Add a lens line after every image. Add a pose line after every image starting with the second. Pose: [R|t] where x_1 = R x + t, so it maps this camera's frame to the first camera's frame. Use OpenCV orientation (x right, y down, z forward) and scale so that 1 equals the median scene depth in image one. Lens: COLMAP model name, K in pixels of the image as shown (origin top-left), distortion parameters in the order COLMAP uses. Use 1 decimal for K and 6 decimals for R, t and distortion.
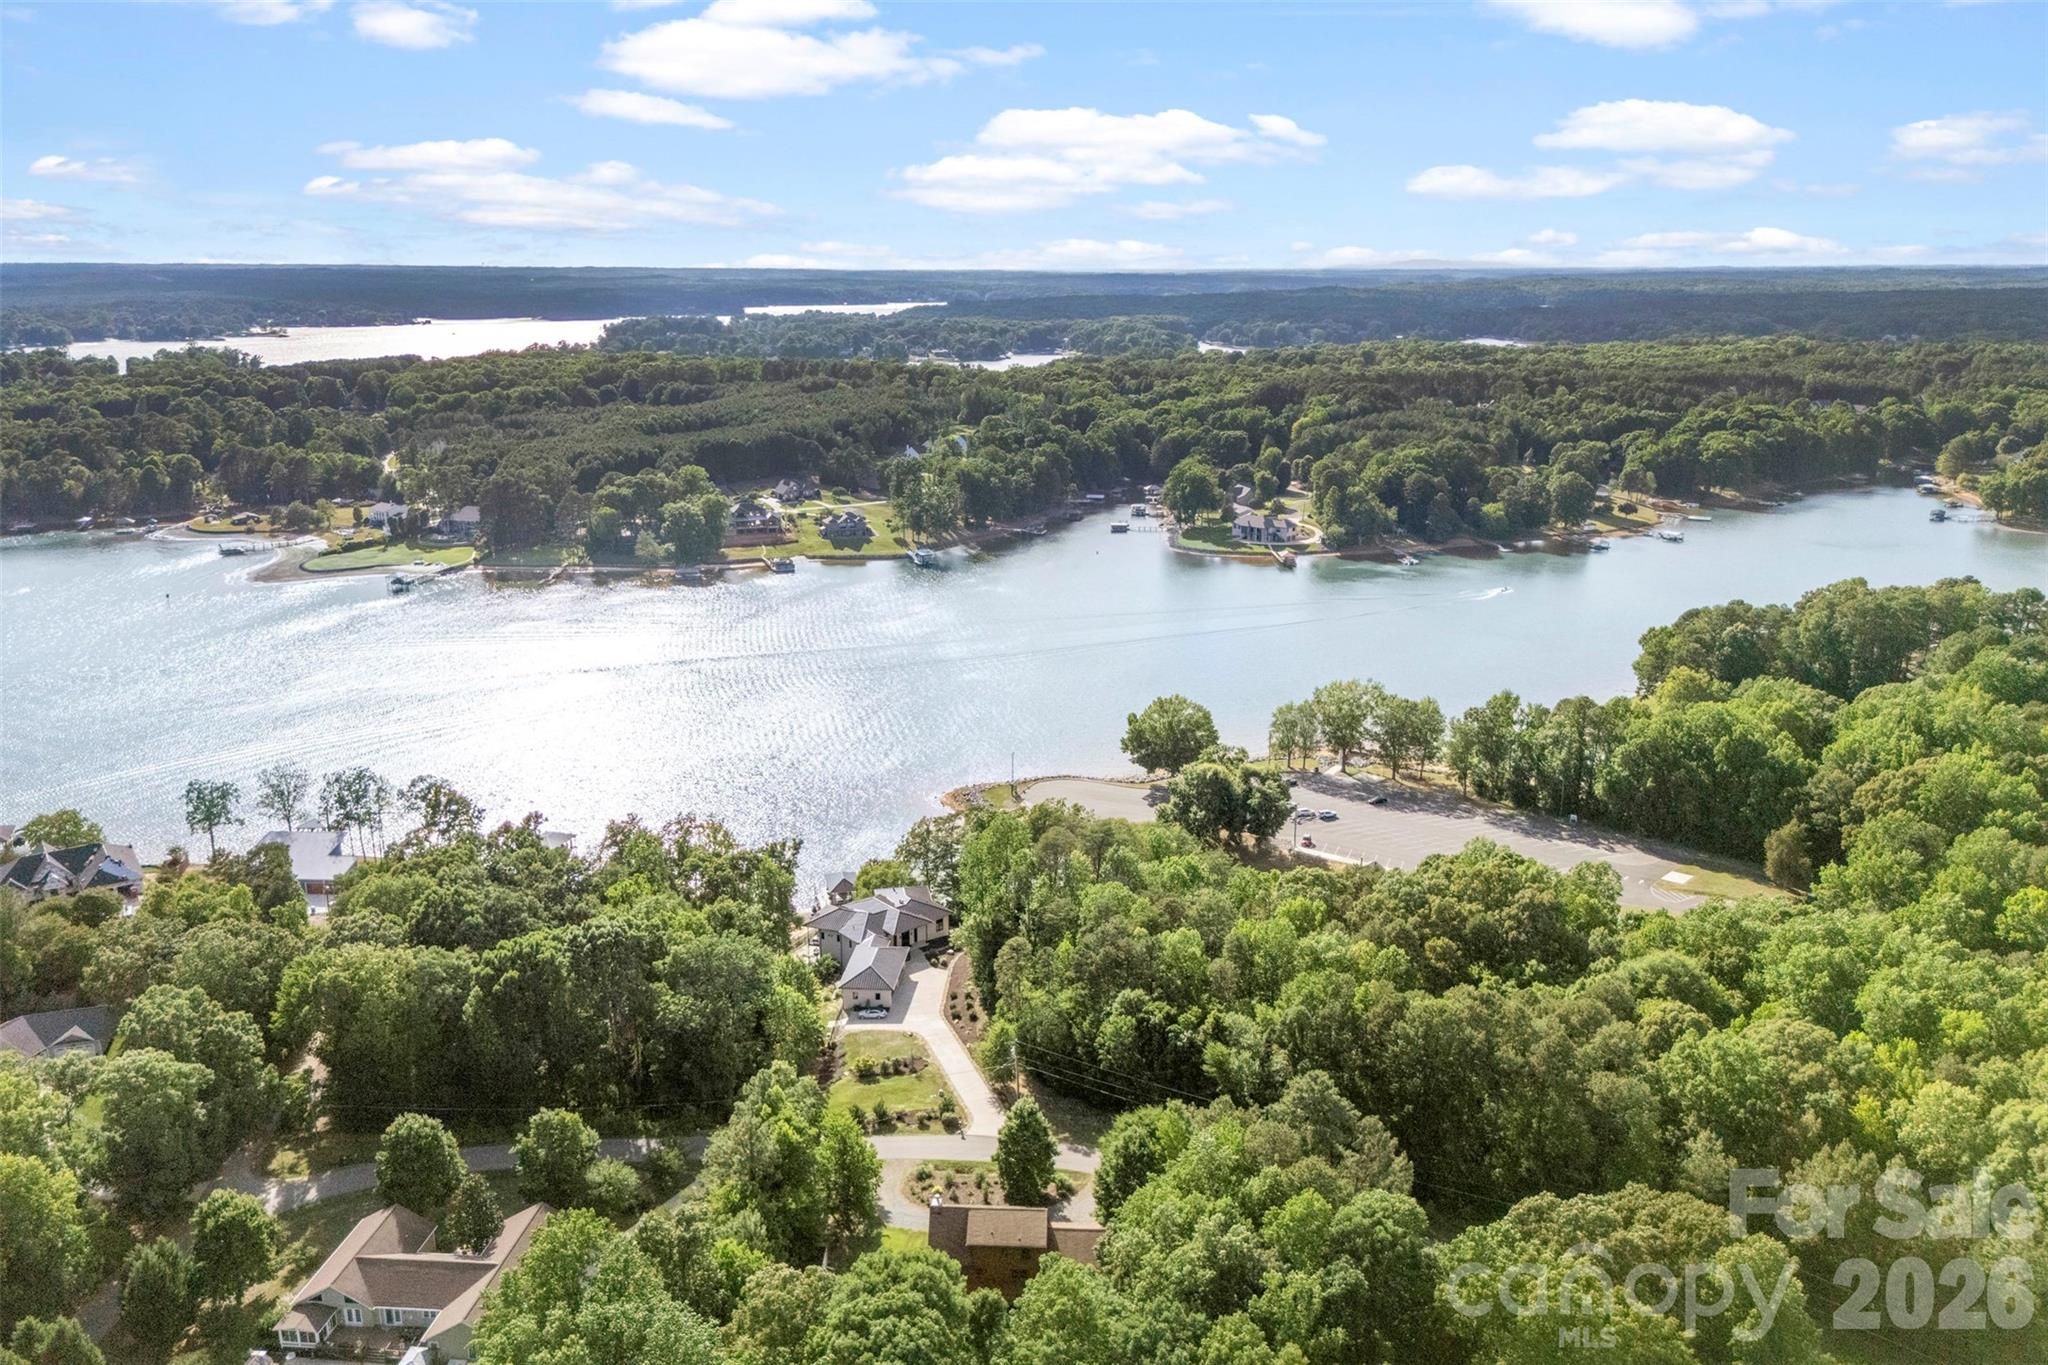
lens RADIAL K [[1510.3, 0, 1031.4], [0, 1510.3, 649.5], [0, 0, 1]] dist [0.064336, -0.087819]
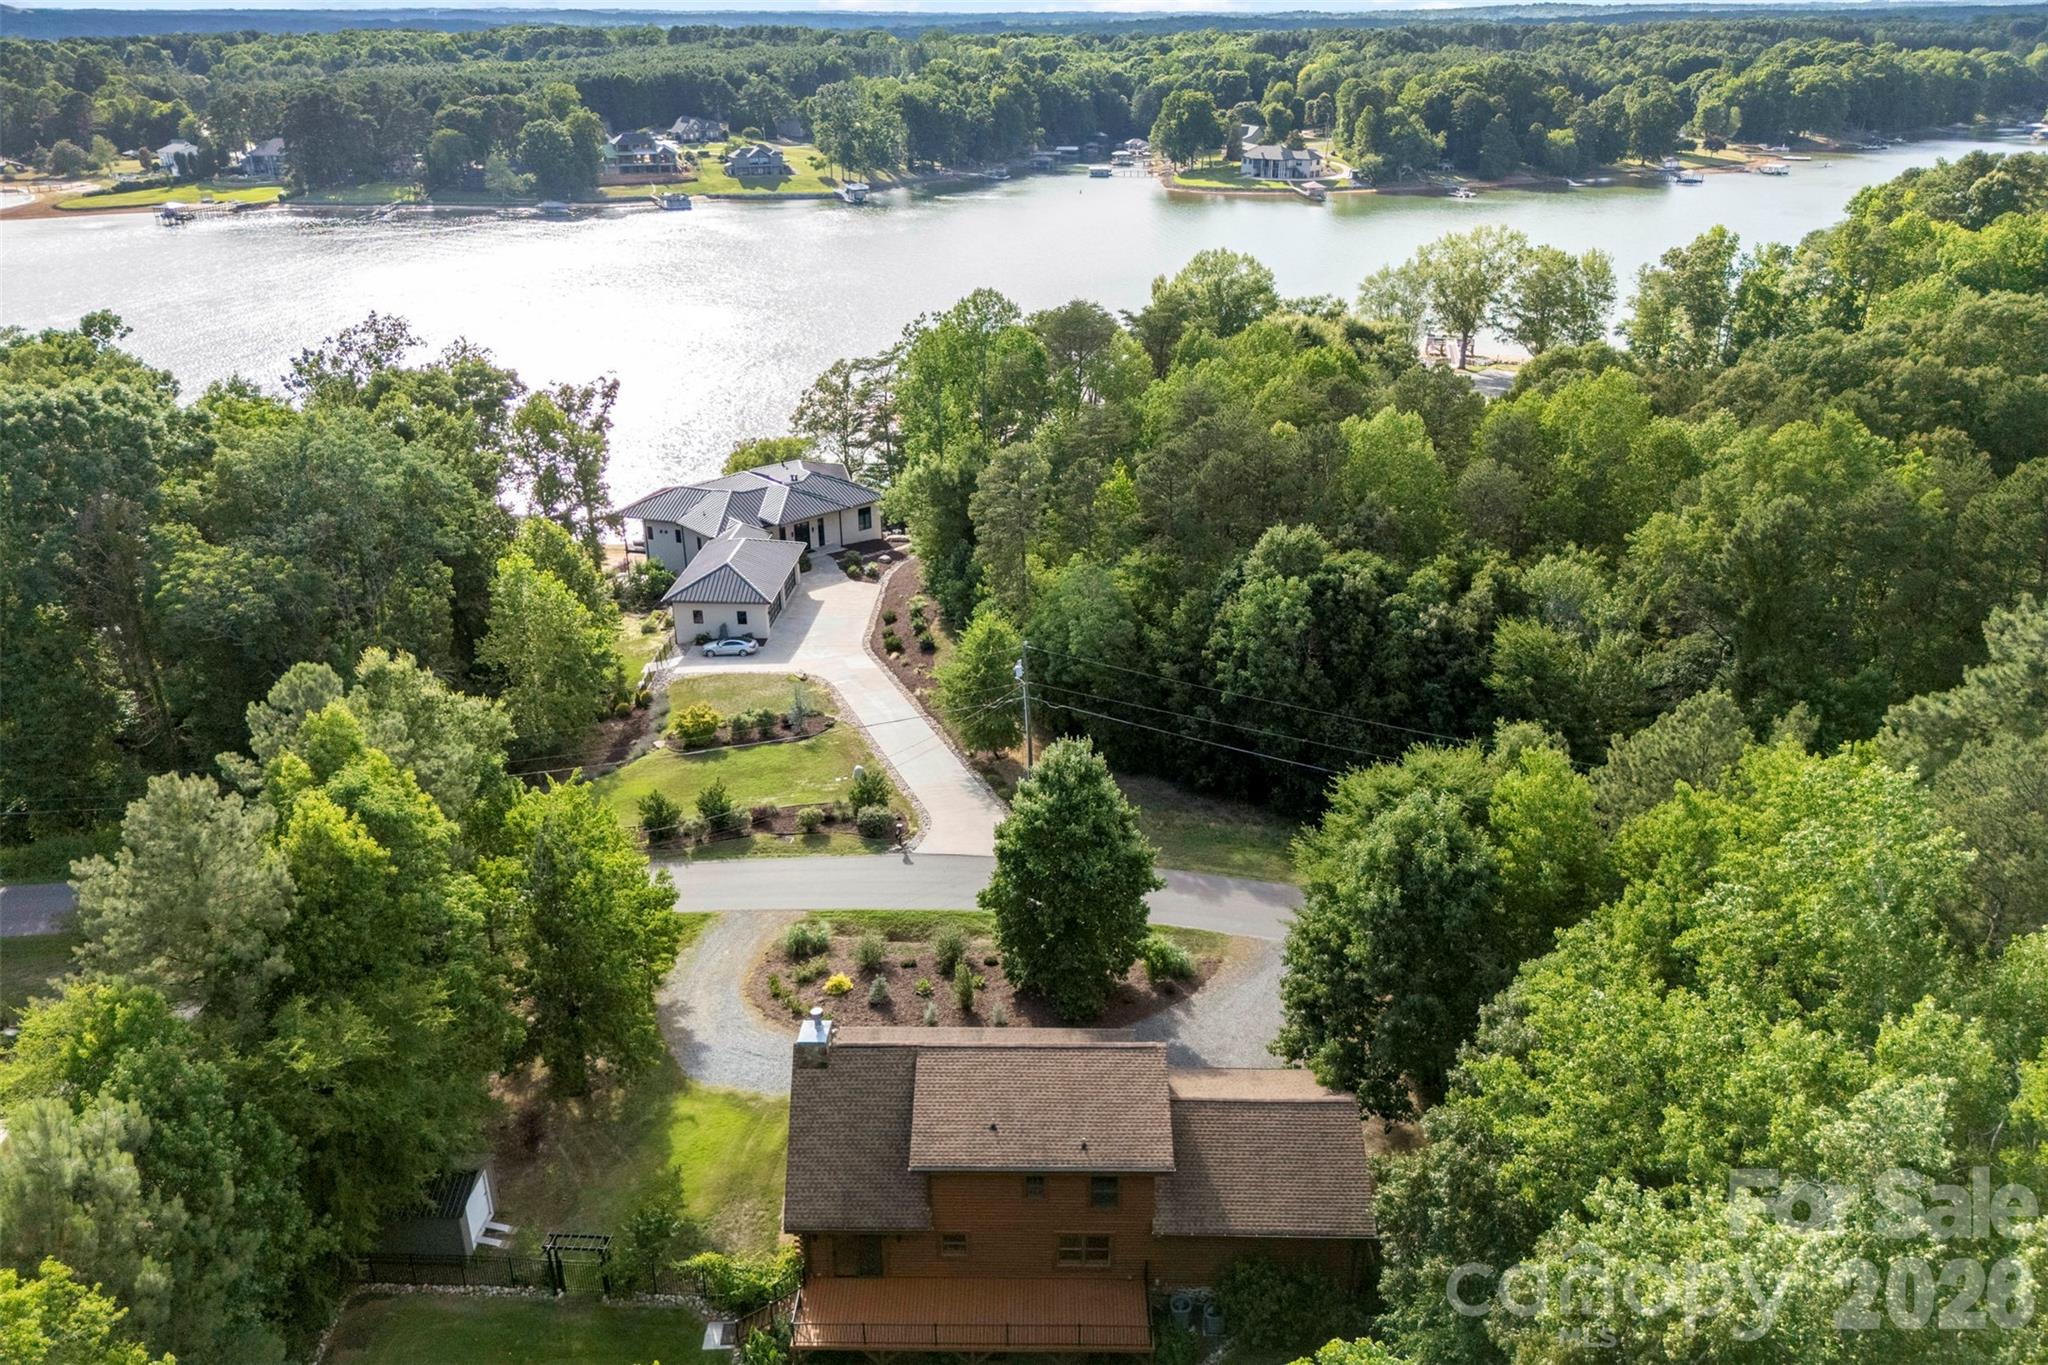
lens RADIAL K [[1510.3, 0, 1031.4], [0, 1510.3, 649.5], [0, 0, 1]] dist [0.064336, -0.087819]
pose [[0.999458, -0.016789, 0.028314, -0.016255], [0.012506, 0.989327, 0.145178, 0.156076], [-0.030449, -0.144745, 0.989000, 0.454723]]
